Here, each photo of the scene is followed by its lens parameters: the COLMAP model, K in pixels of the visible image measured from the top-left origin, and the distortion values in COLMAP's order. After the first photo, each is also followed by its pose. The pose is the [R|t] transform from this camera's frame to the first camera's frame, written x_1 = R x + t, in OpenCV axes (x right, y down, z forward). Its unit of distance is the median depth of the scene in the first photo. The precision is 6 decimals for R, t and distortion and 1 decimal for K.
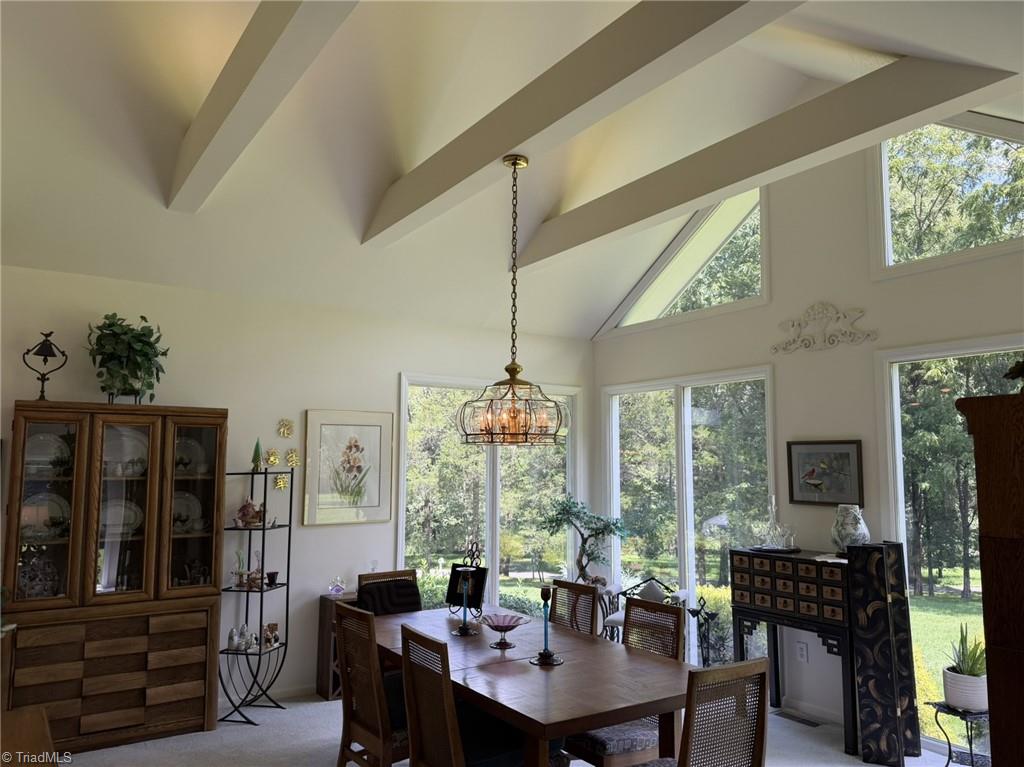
lens RADIAL K [[743.1, 0, 512.0], [0, 743.1, 383.5], [0, 0, 1]] dist [0.172323, -0.255196]
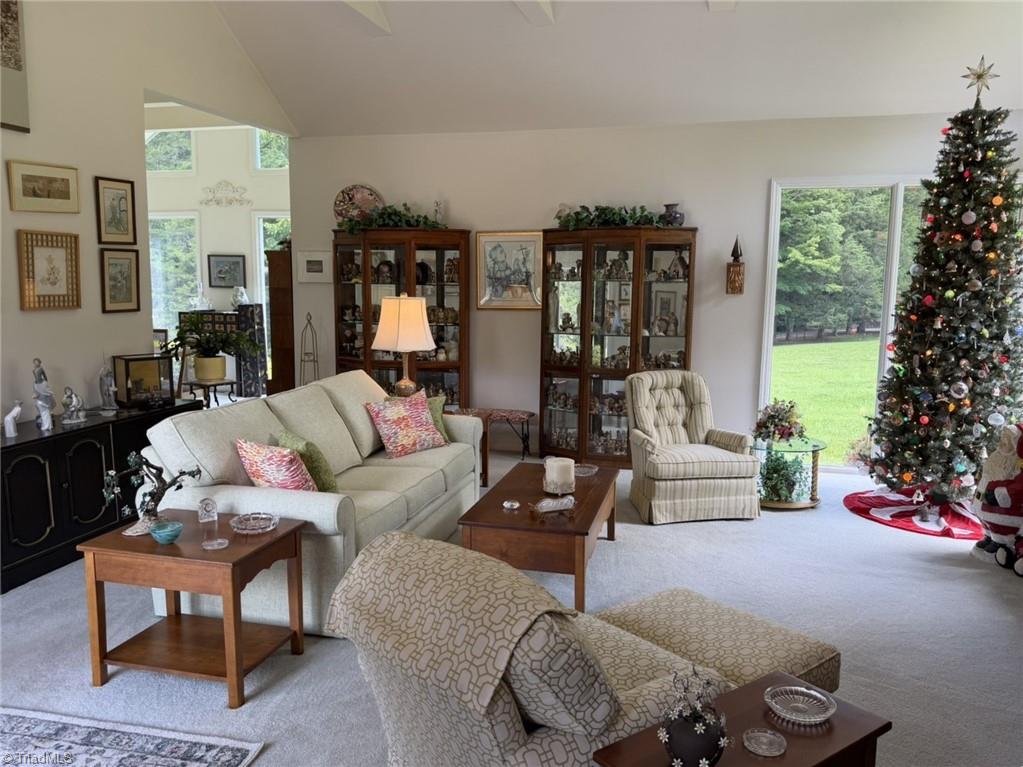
lens RADIAL K [[821.6, 0, 518.6], [0, 821.6, 382.9], [0, 0, 1]] dist [0.129694, -0.201603]
pose [[0.744762, -0.087646, 0.661550, -0.510974], [-0.077501, 0.973269, 0.216195, -0.133758], [-0.662815, -0.212285, 0.718061, -1.182924]]
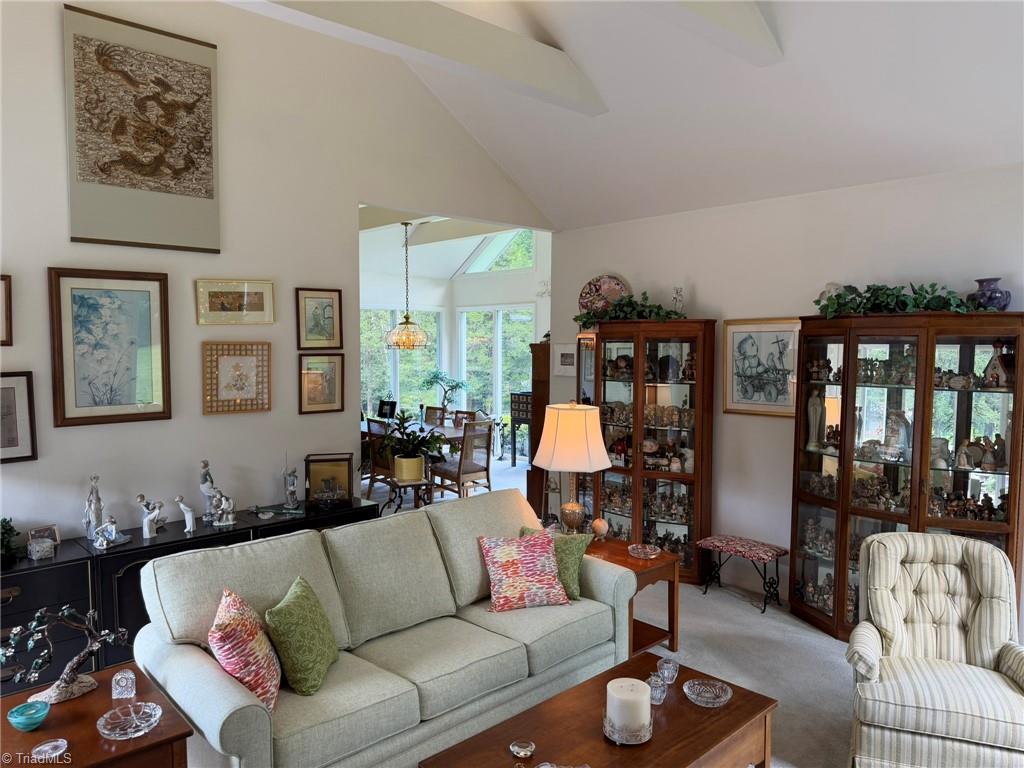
lens RADIAL K [[726.8, 0, 516.2], [0, 726.8, 385.2], [0, 0, 1]] dist [0.092286, -0.124423]
pose [[0.987090, -0.015585, 0.159405, -0.022498], [-0.012616, 0.984596, 0.174387, -0.166161], [-0.159667, -0.174147, 0.971689, -1.039186]]
